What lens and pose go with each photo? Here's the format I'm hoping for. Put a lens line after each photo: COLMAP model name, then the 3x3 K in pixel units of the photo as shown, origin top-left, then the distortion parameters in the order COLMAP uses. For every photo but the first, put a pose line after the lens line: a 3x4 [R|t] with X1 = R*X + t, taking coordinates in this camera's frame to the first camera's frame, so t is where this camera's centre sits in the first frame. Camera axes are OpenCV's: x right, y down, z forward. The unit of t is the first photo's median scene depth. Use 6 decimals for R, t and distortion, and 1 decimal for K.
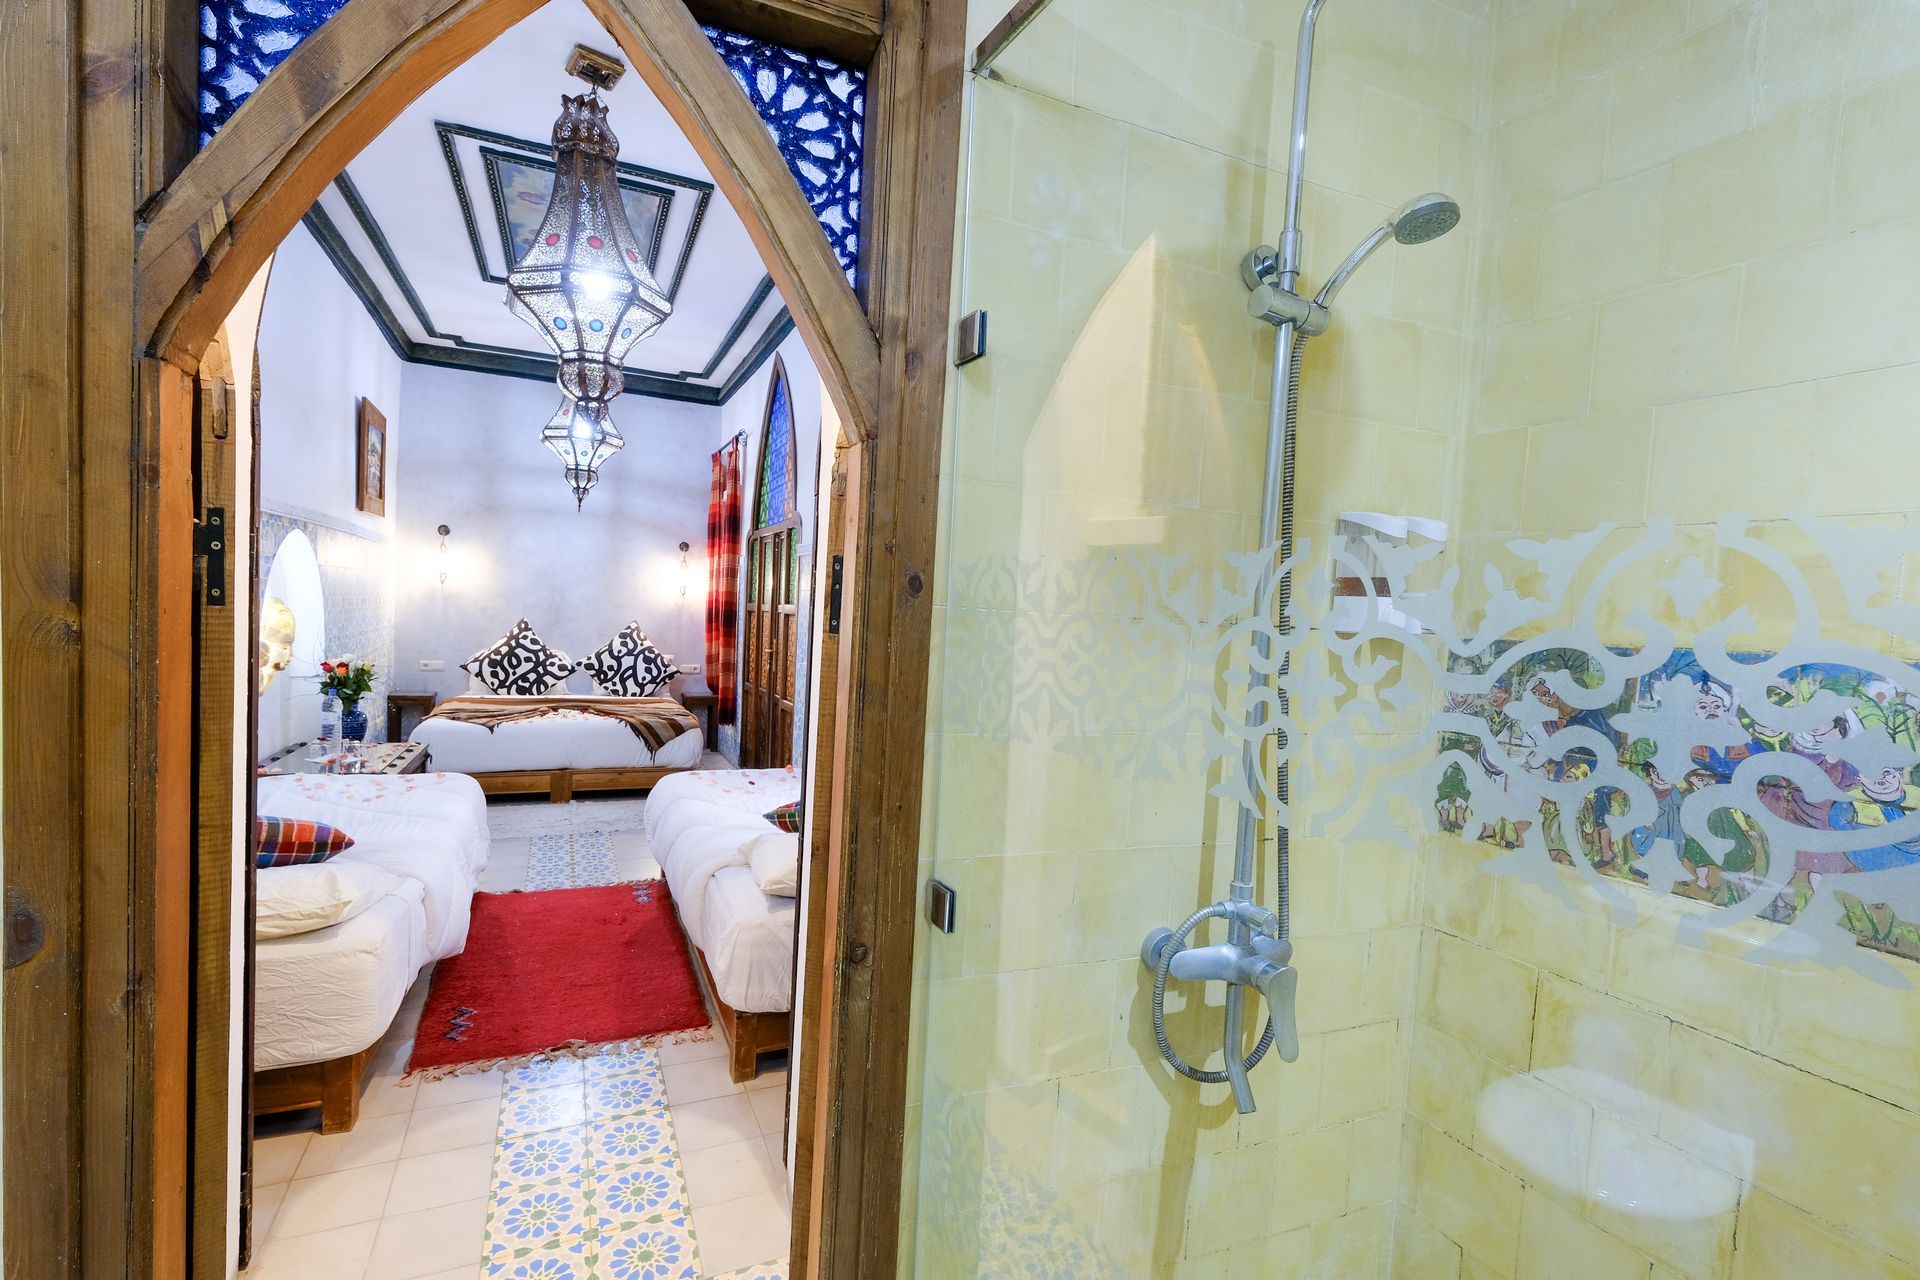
lens RADIAL K [[833.1, 0, 946.8], [0, 833.1, 655.2], [0, 0, 1]] dist [-0.002747, 0.000723]
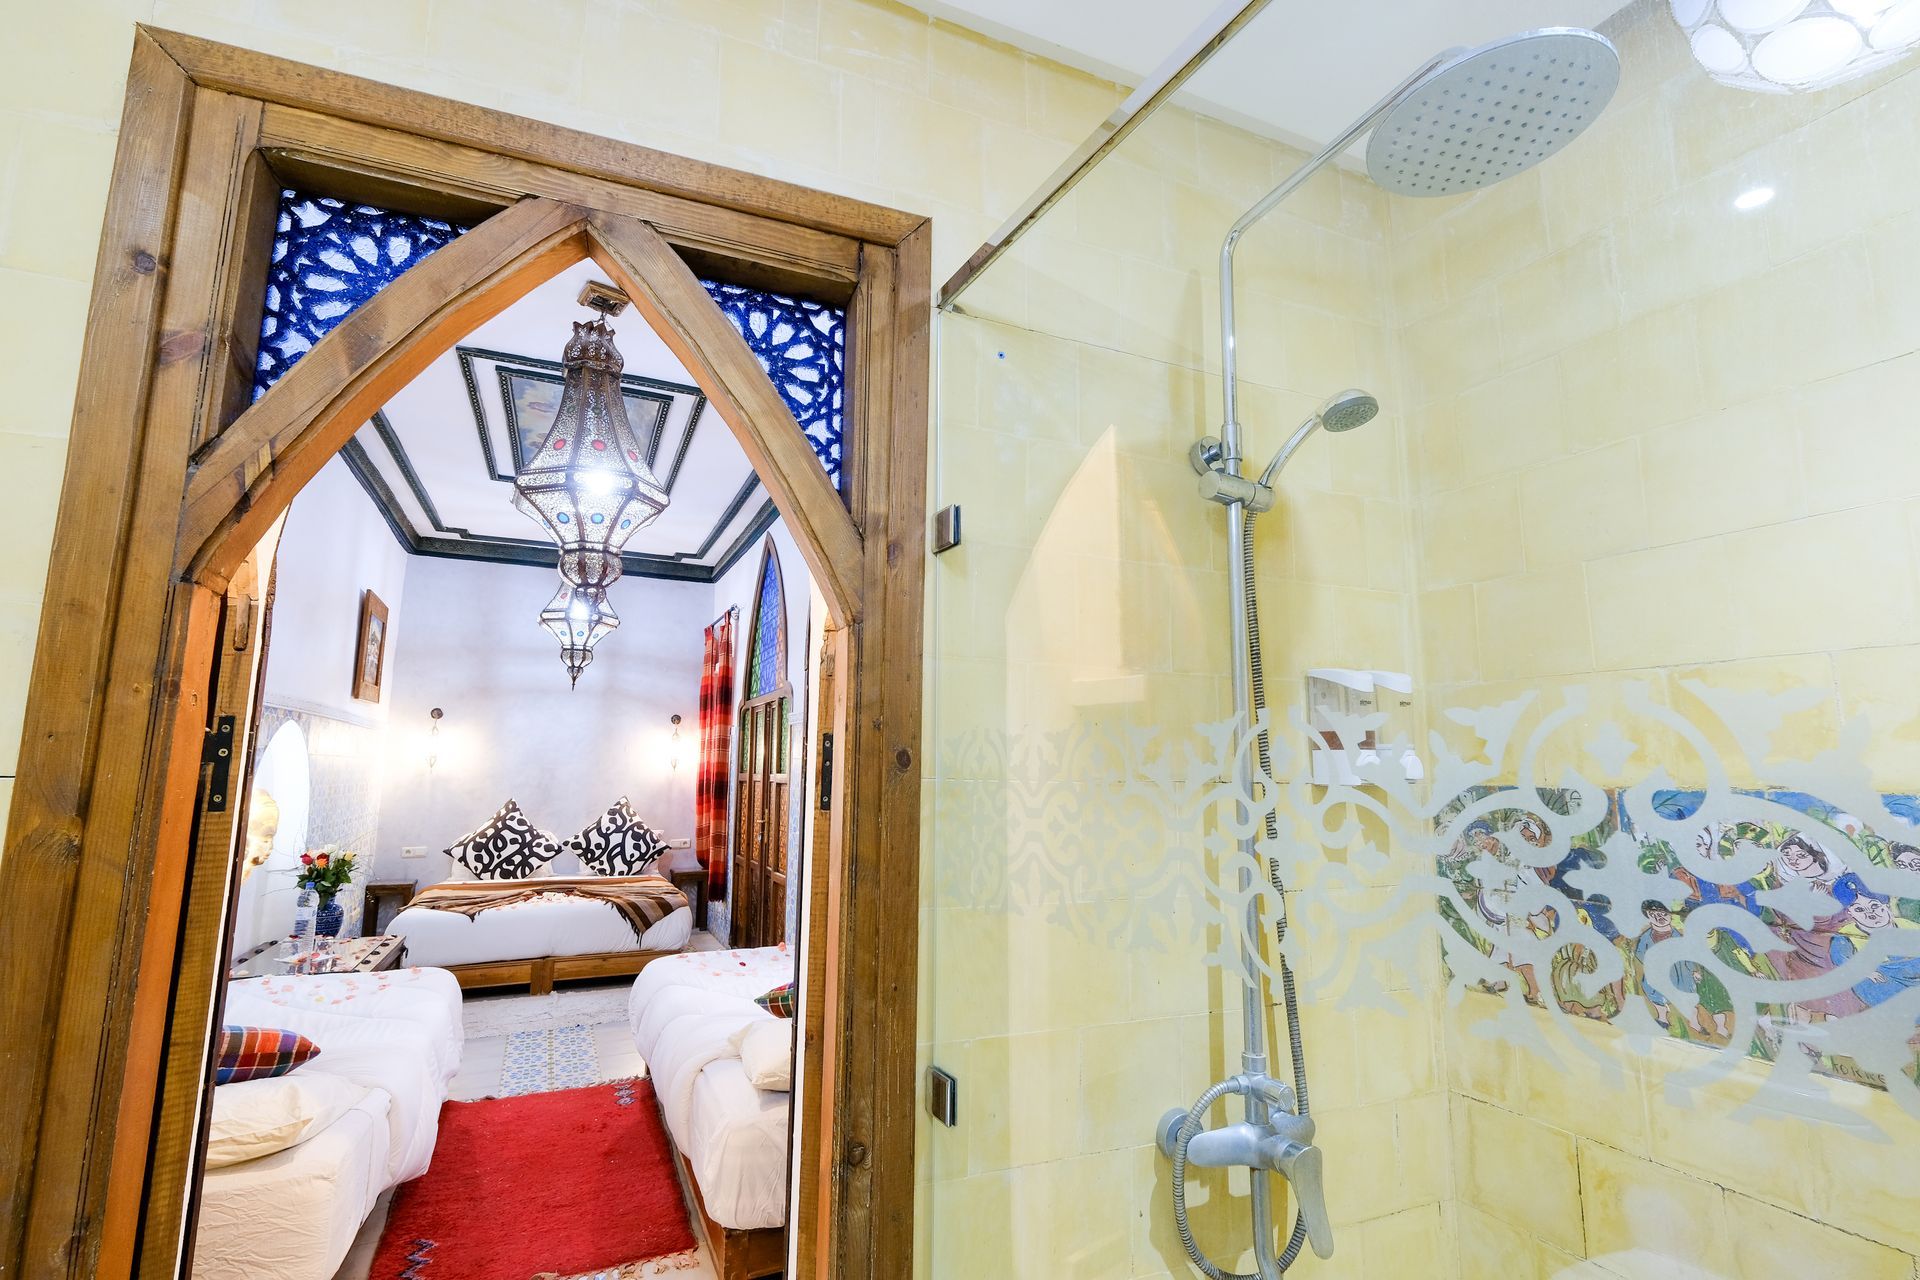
lens RADIAL K [[833.1, 0, 947.2], [0, 833.1, 655.3], [0, 0, 1]] dist [-0.002747, 0.000723]
pose [[0.999037, -0.041524, 0.014152, 0.001021], [0.043453, 0.980983, -0.189165, -0.002006], [-0.006028, 0.189598, 0.981843, -0.005118]]
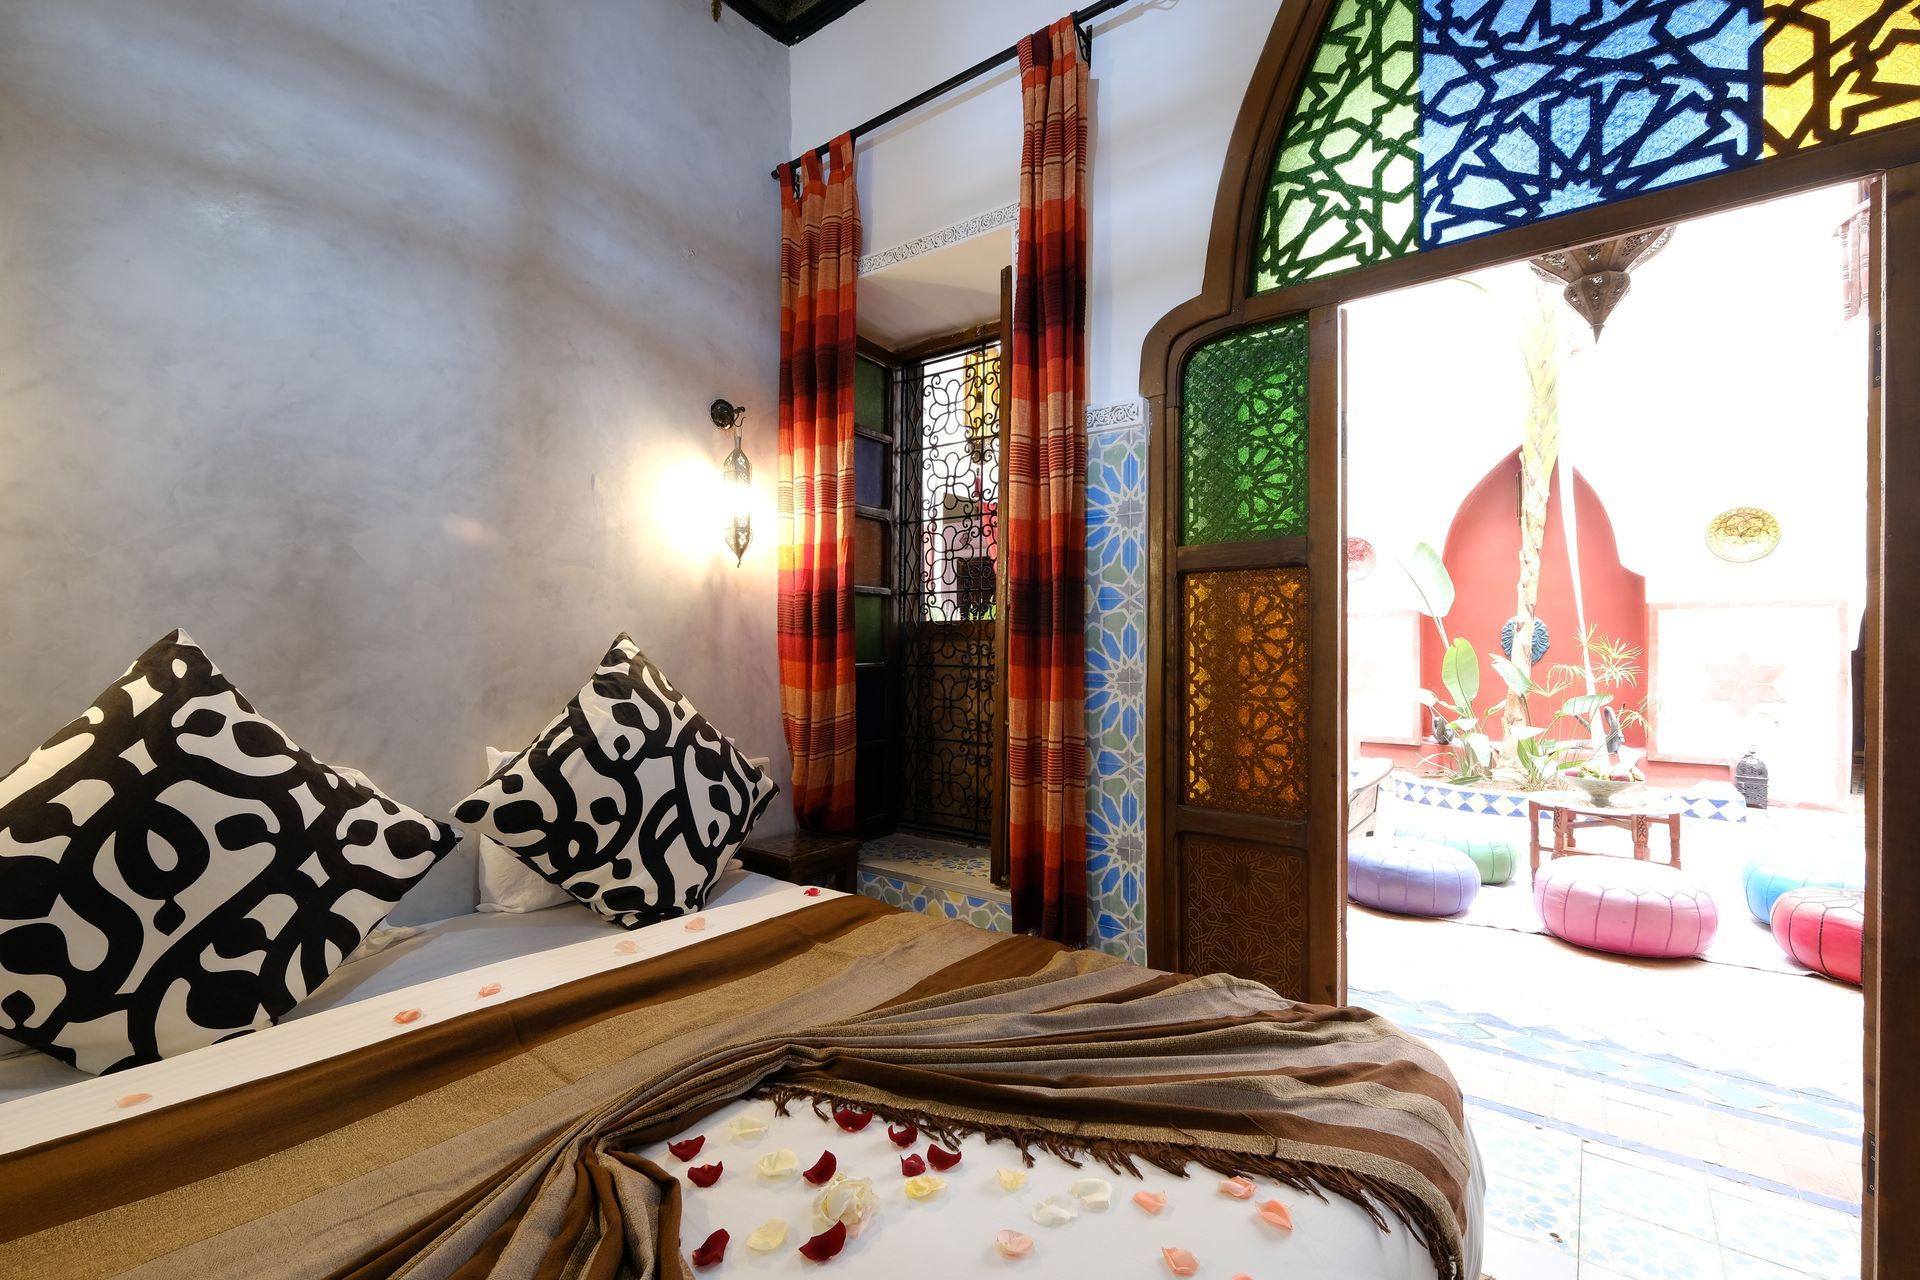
lens RADIAL K [[833.1, 0, 944.3], [0, 833.1, 652.8], [0, 0, 1]] dist [-0.002747, 0.000723]
pose [[0.891424, -0.051001, 0.450292, -0.444648], [0.068429, 0.997402, -0.022499, -0.022072], [-0.447975, 0.050869, 0.892598, 0.749486]]
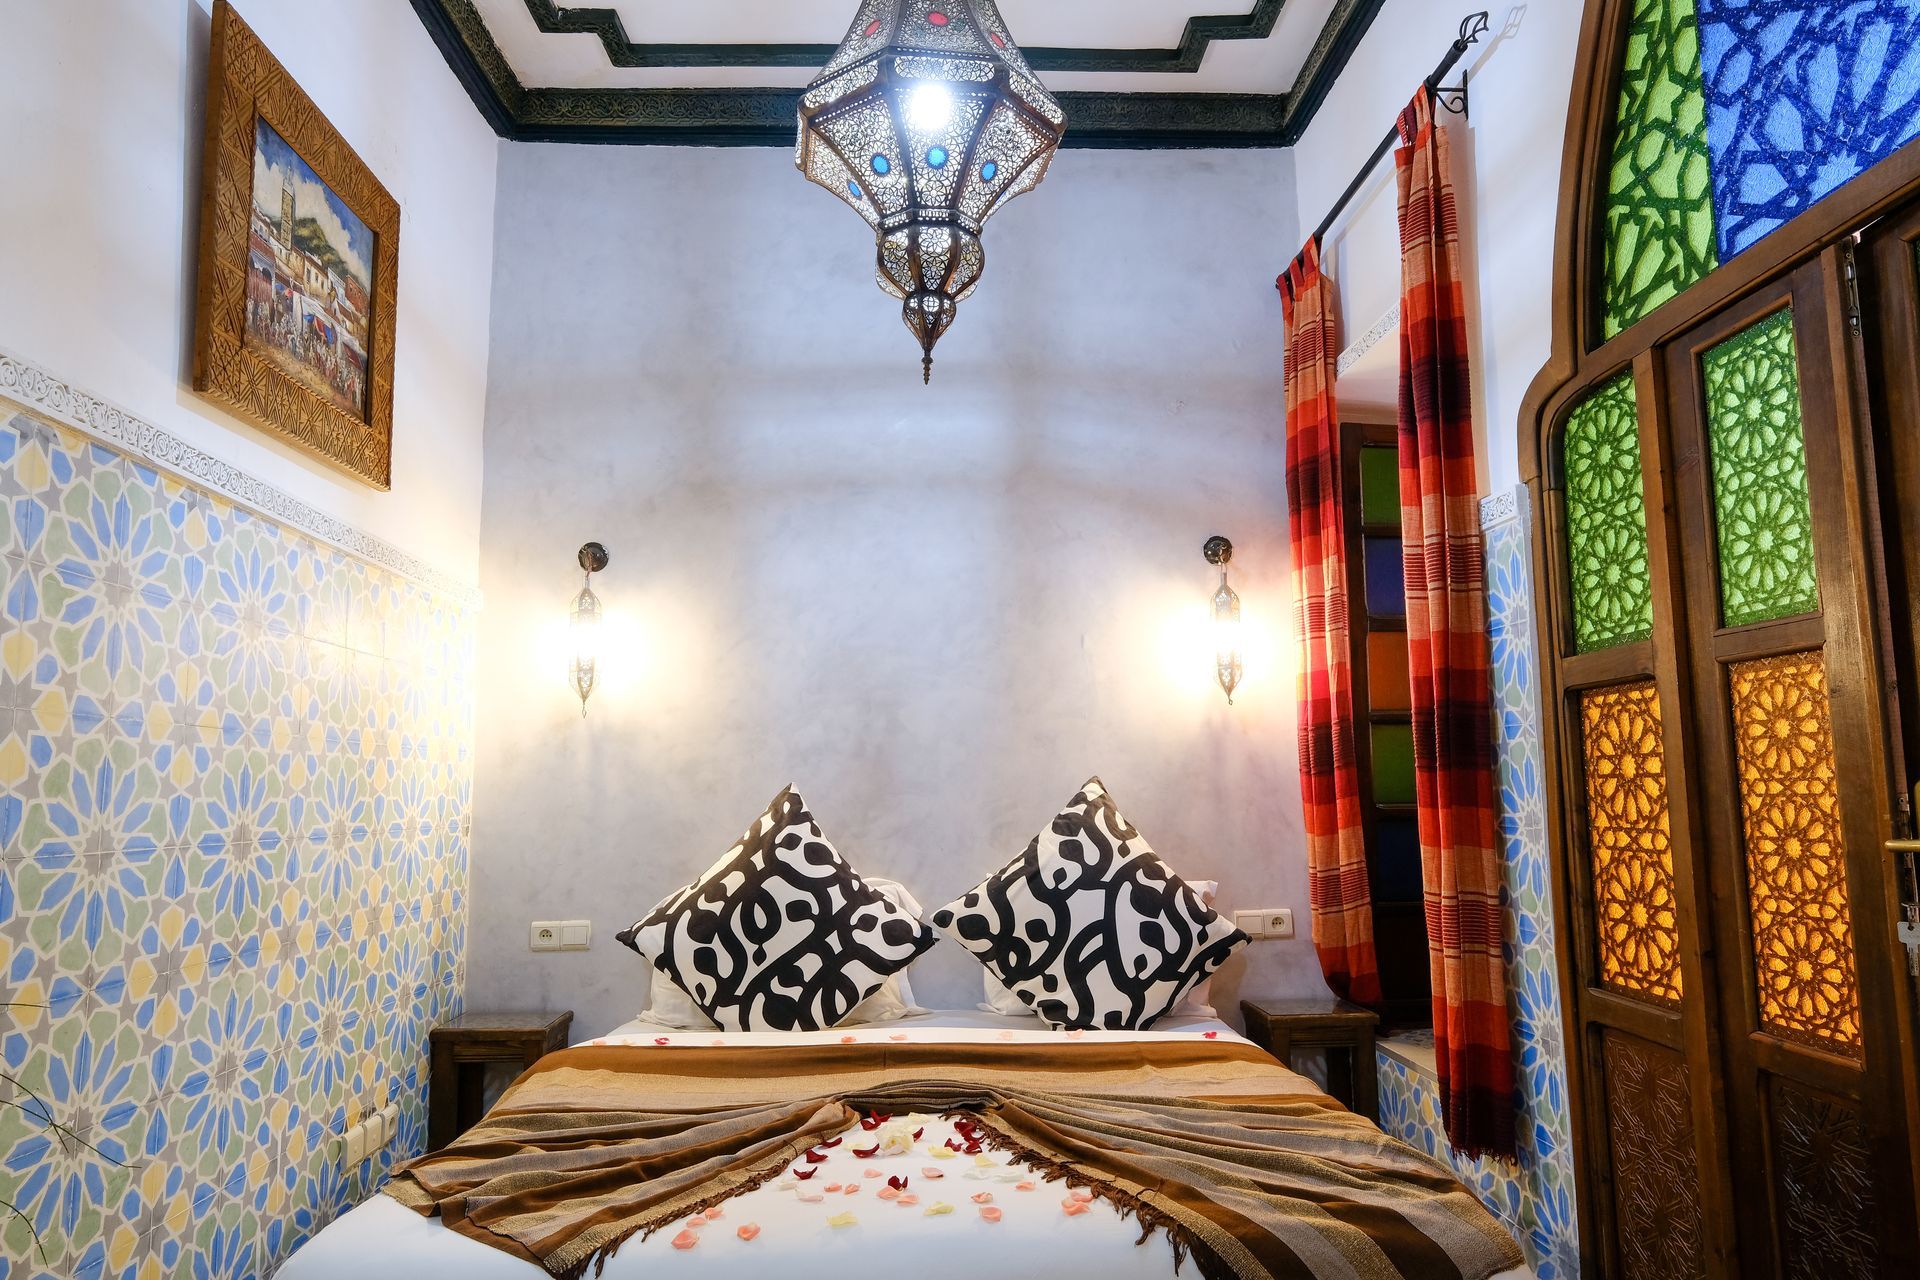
lens RADIAL K [[1239.2, 0, 943.8], [0, 1239.2, 655.3], [0, 0, 1]] dist [0.016457, -0.007725]
pose [[0.916497, -0.103860, -0.386324, -0.258328], [0.035811, 0.983133, -0.179351, -0.003882], [0.398435, 0.150540, 0.904758, 0.579627]]
